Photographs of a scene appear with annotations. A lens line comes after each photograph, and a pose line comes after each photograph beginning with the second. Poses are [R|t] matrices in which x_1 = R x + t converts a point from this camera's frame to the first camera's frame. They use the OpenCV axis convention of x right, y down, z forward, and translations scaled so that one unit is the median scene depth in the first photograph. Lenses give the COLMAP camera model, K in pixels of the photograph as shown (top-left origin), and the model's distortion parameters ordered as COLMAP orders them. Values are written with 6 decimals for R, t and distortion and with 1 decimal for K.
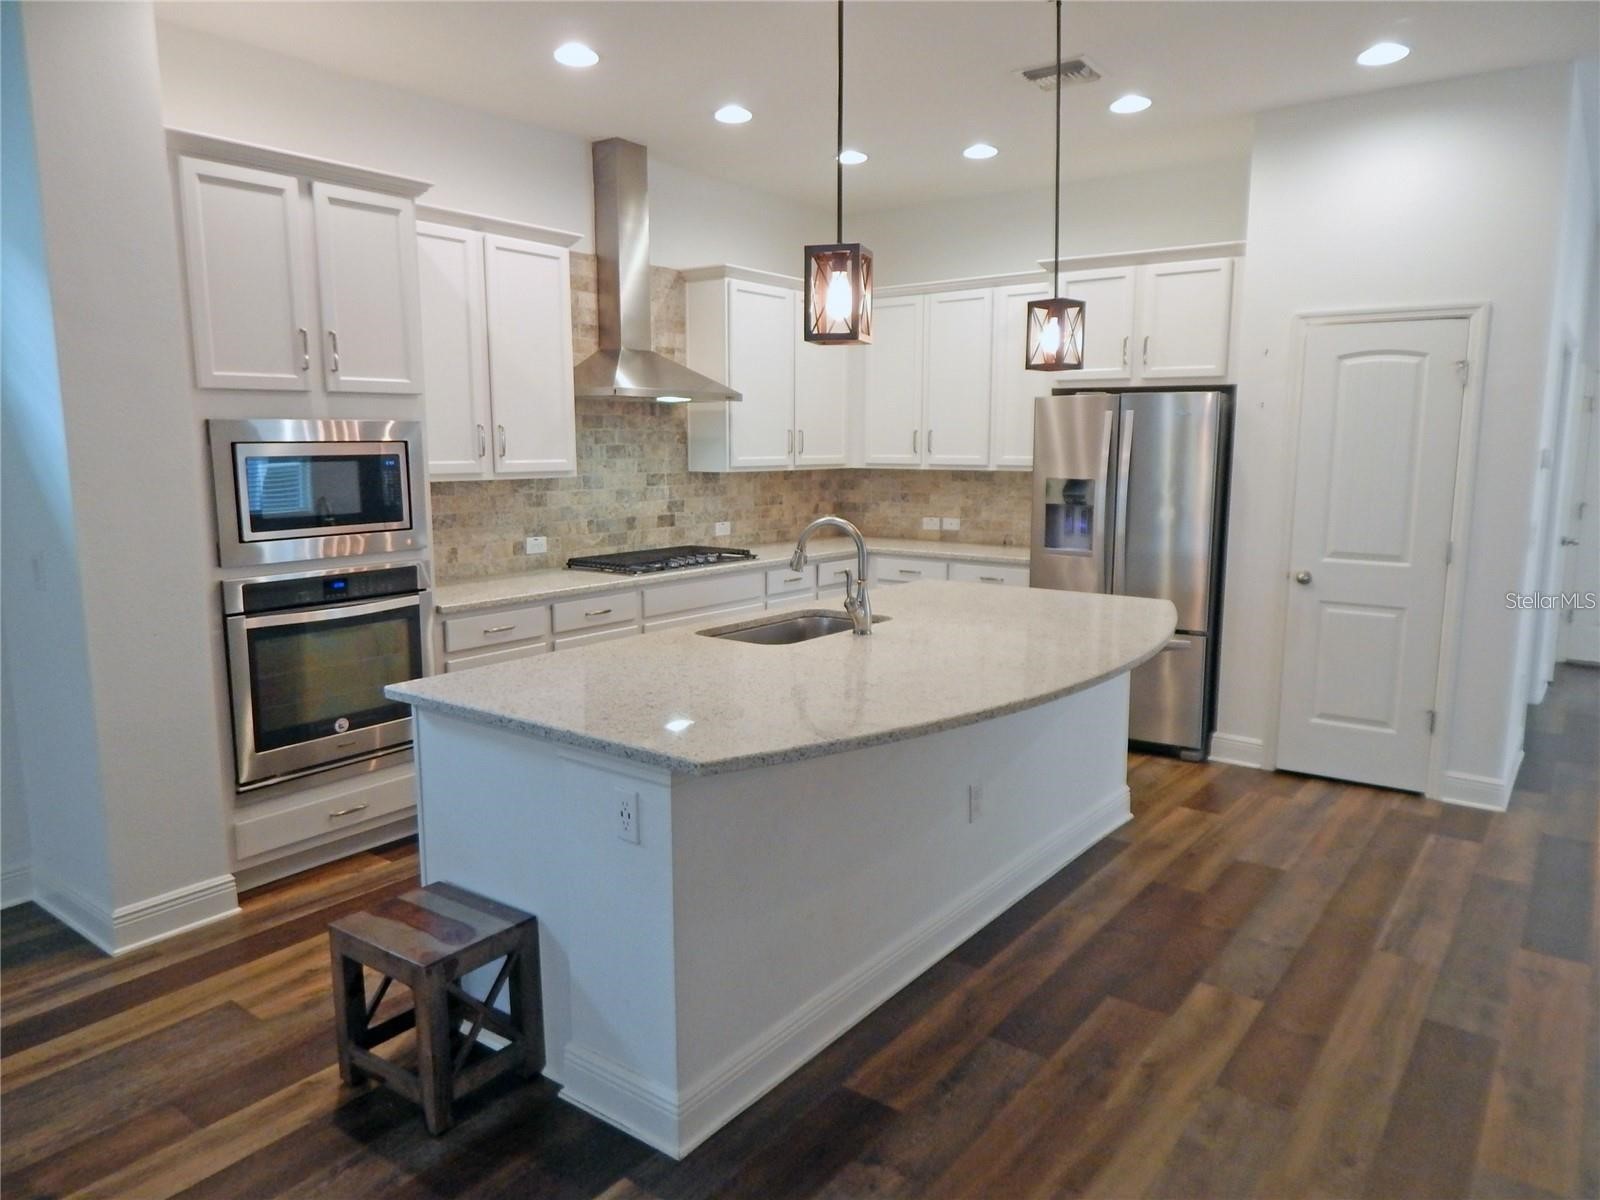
lens RADIAL K [[1063.6, 0, 805.1], [0, 1063.6, 597.0], [0, 0, 1]] dist [0.024972, -0.003947]
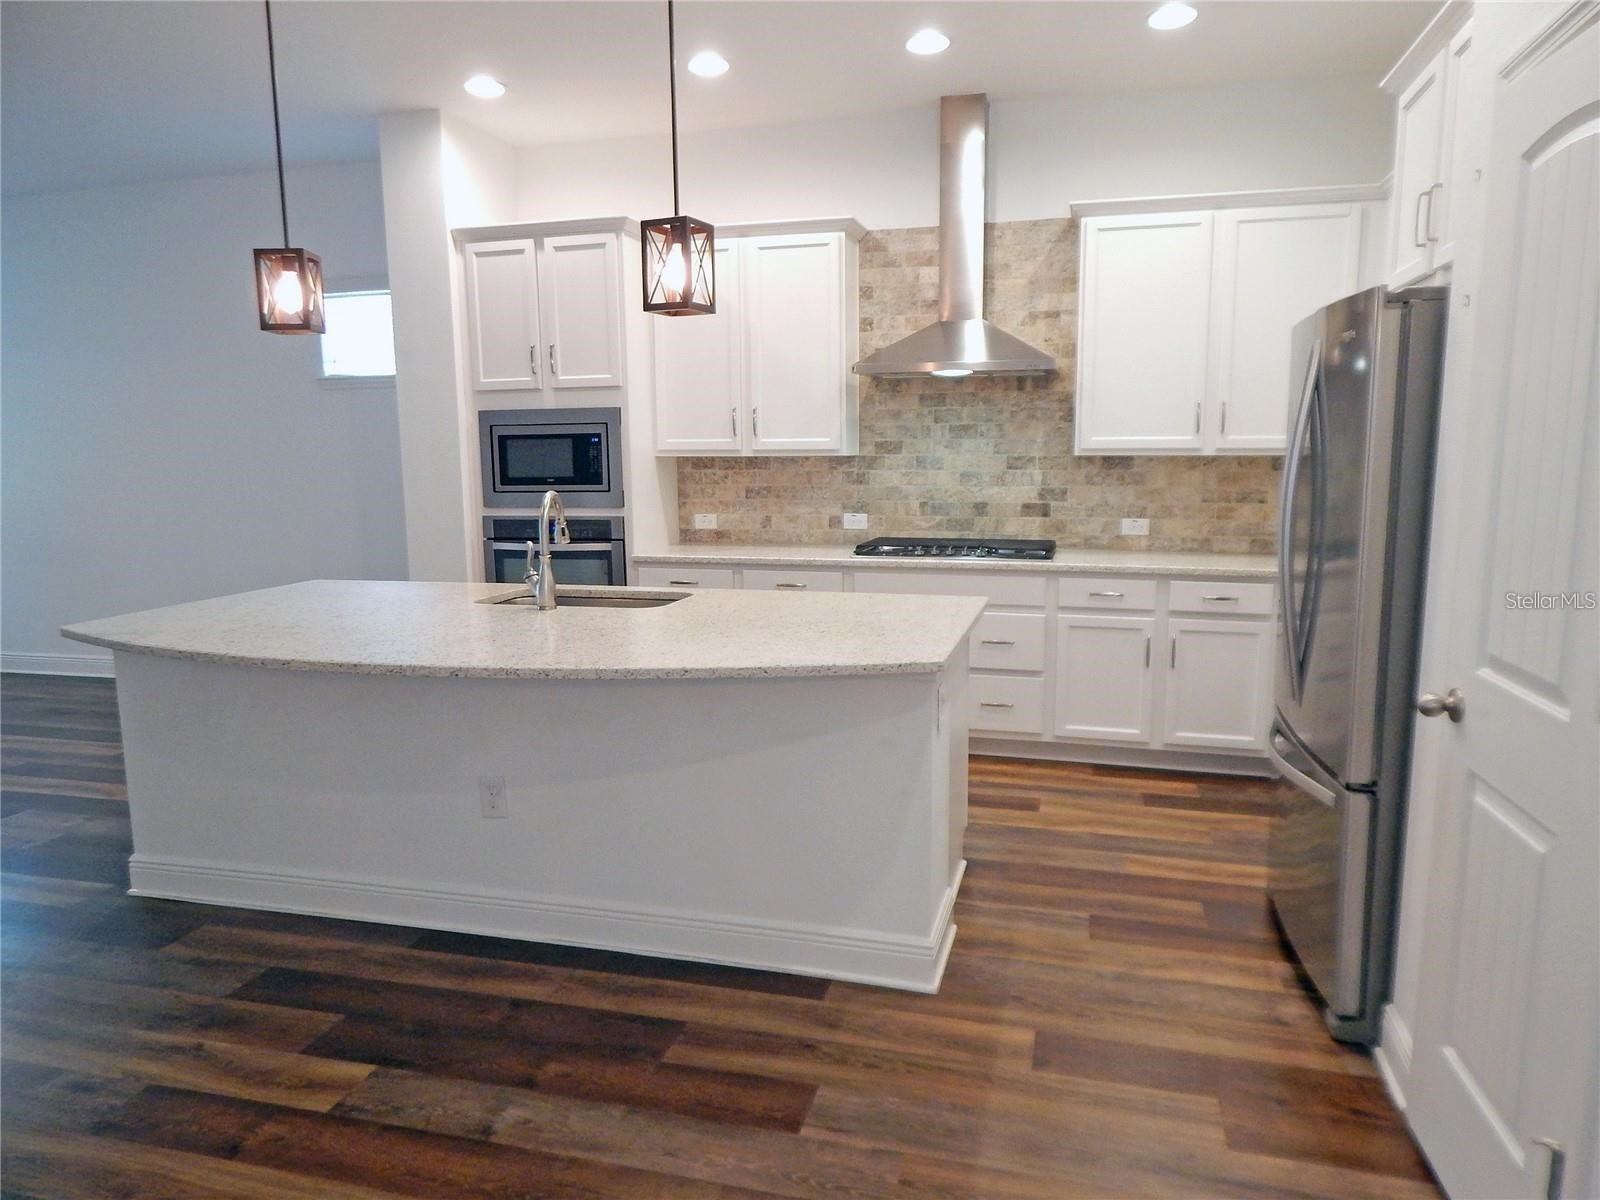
lens RADIAL K [[1063.6, 0, 805.1], [0, 1063.6, 597.0], [0, 0, 1]] dist [0.024972, -0.003947]
pose [[0.380873, 0.136726, -0.914462, 0.709948], [-0.125786, 0.987474, 0.095253, -0.069875], [0.916031, 0.078747, 0.393301, 0.559983]]
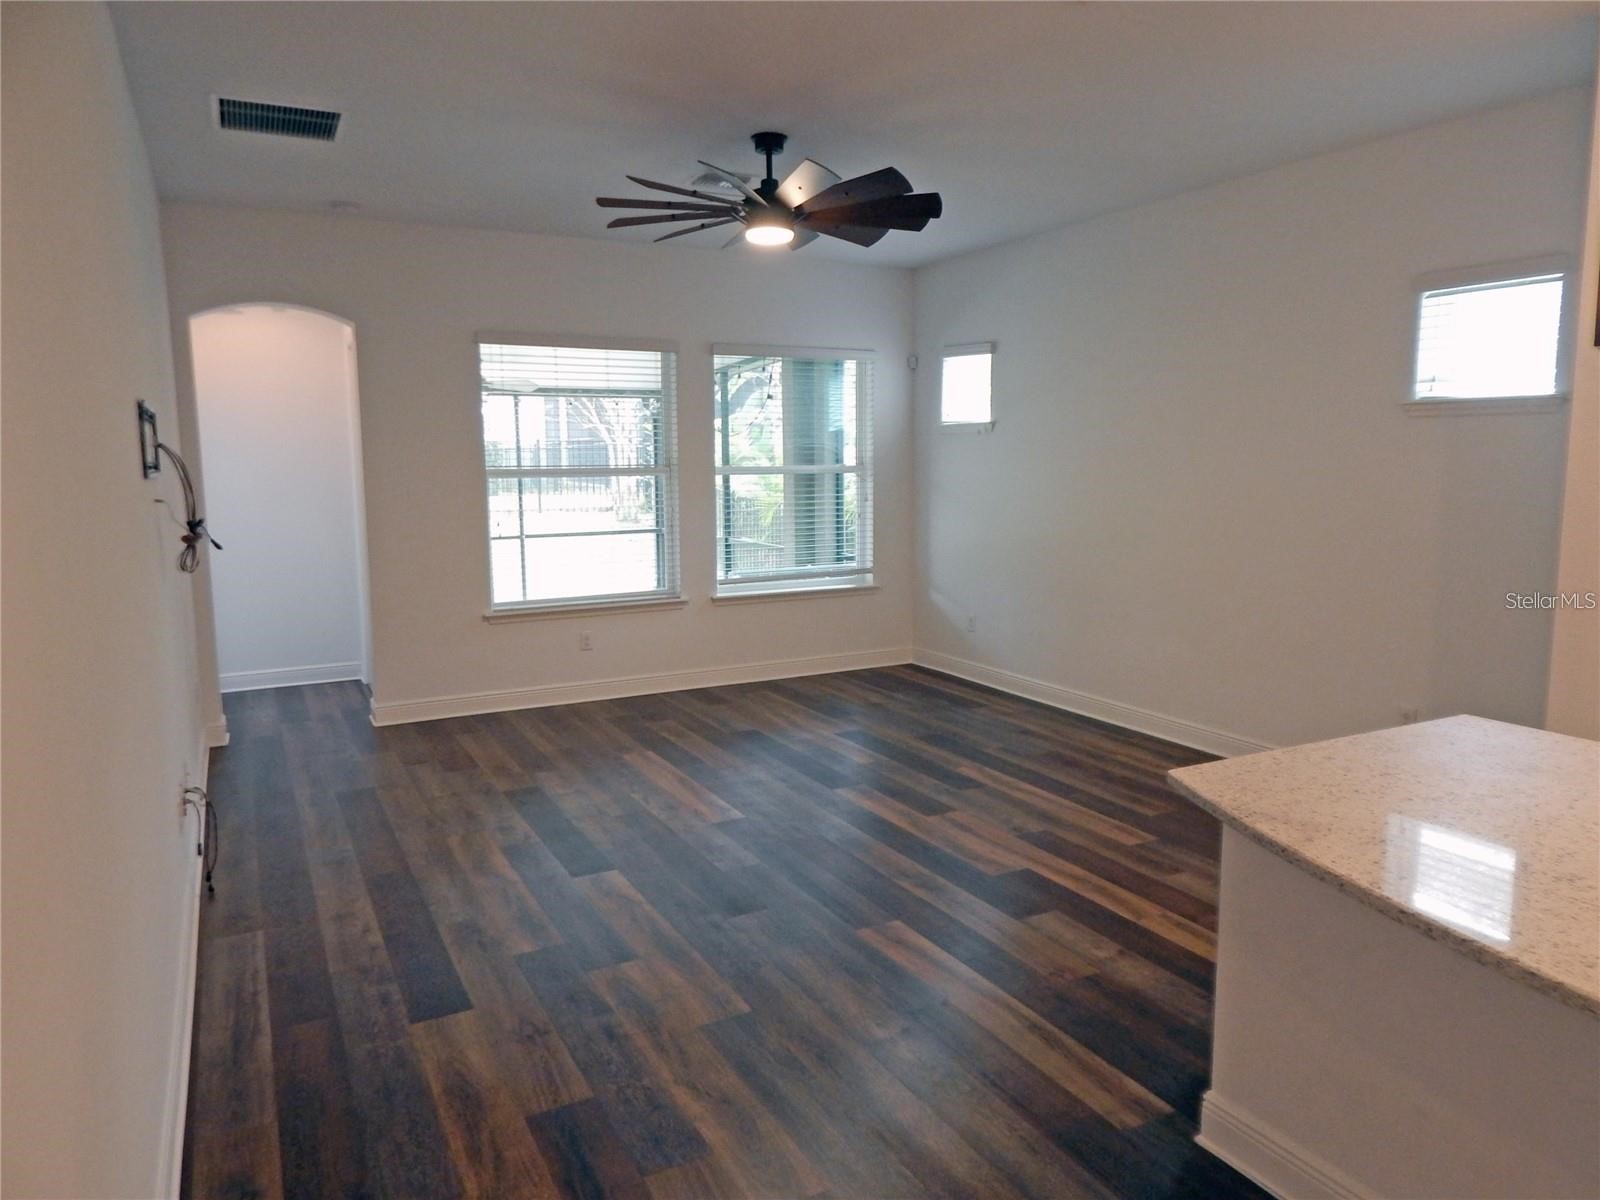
lens RADIAL K [[1063.6, 0, 805.1], [0, 1063.6, 597.0], [0, 0, 1]] dist [0.024972, -0.003947]
pose [[-0.410720, 0.119883, -0.903846, 0.430068], [-0.129167, 0.973669, 0.187840, -0.072761], [0.902566, 0.193897, -0.384420, 0.428922]]
